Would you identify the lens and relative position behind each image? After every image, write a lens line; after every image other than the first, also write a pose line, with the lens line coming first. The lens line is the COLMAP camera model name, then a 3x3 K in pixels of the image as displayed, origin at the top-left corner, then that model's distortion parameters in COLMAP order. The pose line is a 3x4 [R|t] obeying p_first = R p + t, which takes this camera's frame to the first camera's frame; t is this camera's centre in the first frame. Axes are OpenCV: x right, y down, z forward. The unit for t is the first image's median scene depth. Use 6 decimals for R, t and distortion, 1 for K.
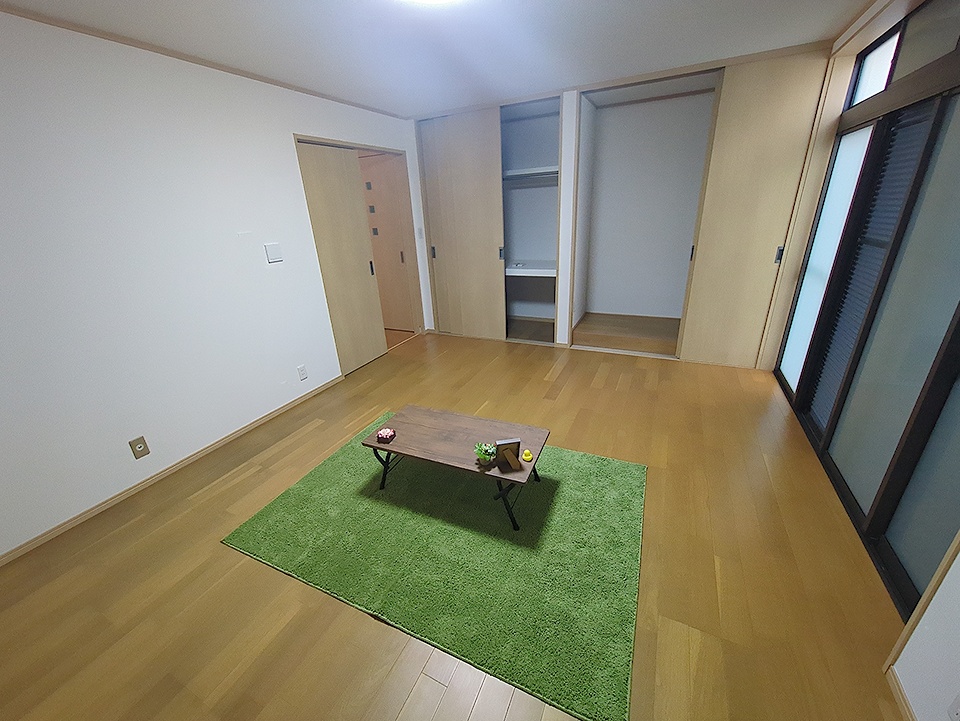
lens RADIAL K [[381.0, 0, 471.0], [0, 381.0, 363.3], [0, 0, 1]] dist [-0.004619, 0.000583]
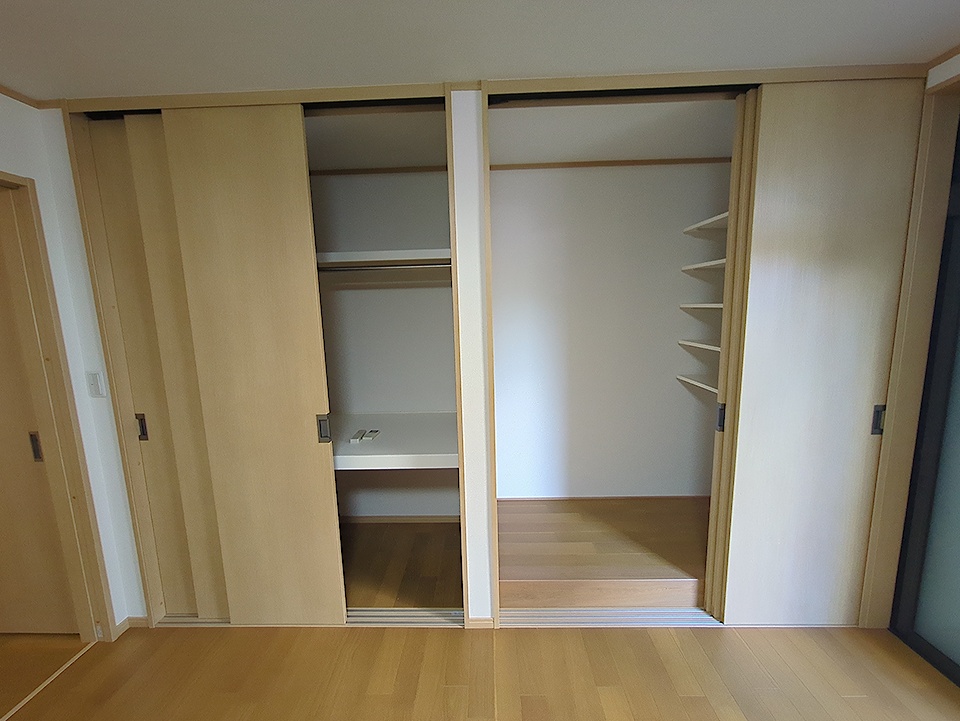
lens RADIAL K [[381.0, 0, 482.9], [0, 381.0, 364.0], [0, 0, 1]] dist [-0.004619, 0.000583]
pose [[0.896667, -0.025264, 0.441985, 0.052526], [0.138372, 0.964344, -0.225596, -0.234651], [-0.420526, 0.263443, 0.868191, 0.527872]]
